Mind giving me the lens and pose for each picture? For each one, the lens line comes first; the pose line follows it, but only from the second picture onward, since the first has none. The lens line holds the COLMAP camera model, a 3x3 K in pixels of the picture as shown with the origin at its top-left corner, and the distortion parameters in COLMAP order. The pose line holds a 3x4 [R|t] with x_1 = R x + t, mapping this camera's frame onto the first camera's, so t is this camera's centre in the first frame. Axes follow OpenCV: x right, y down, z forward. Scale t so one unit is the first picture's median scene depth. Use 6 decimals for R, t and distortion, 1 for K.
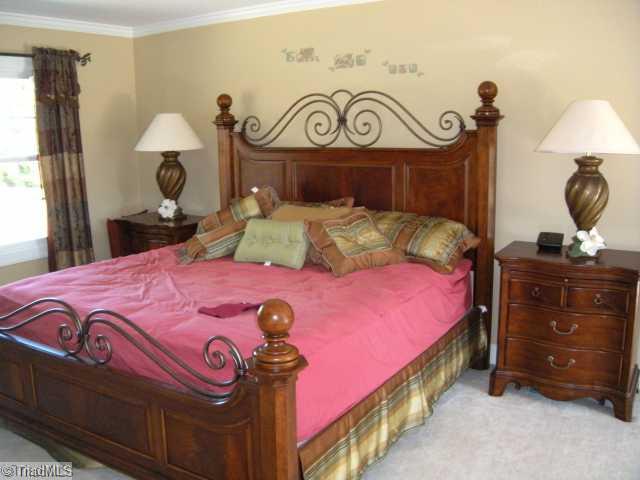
lens RADIAL K [[627.8, 0, 320.0], [0, 627.8, 240.0], [0, 0, 1]] dist [-0.176553, 0.028000]
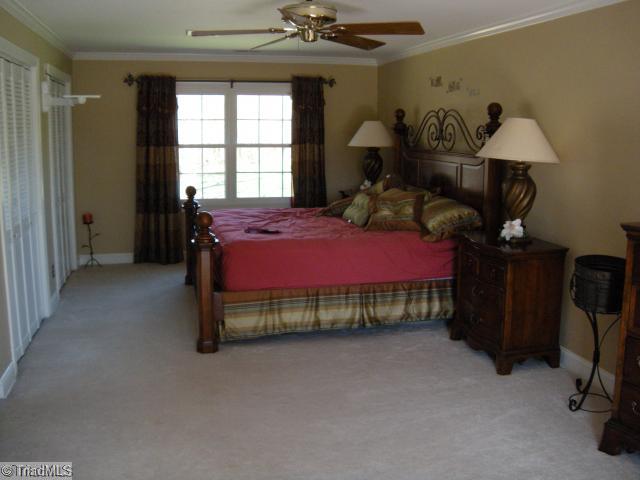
lens RADIAL K [[627.8, 0, 320.0], [0, 627.8, 240.0], [0, 0, 1]] dist [-0.176553, 0.028000]
pose [[0.728406, 0.143018, -0.670053, 0.728796], [-0.142760, 0.988187, 0.055729, 0.006089], [0.670108, 0.055064, 0.740218, -0.153213]]
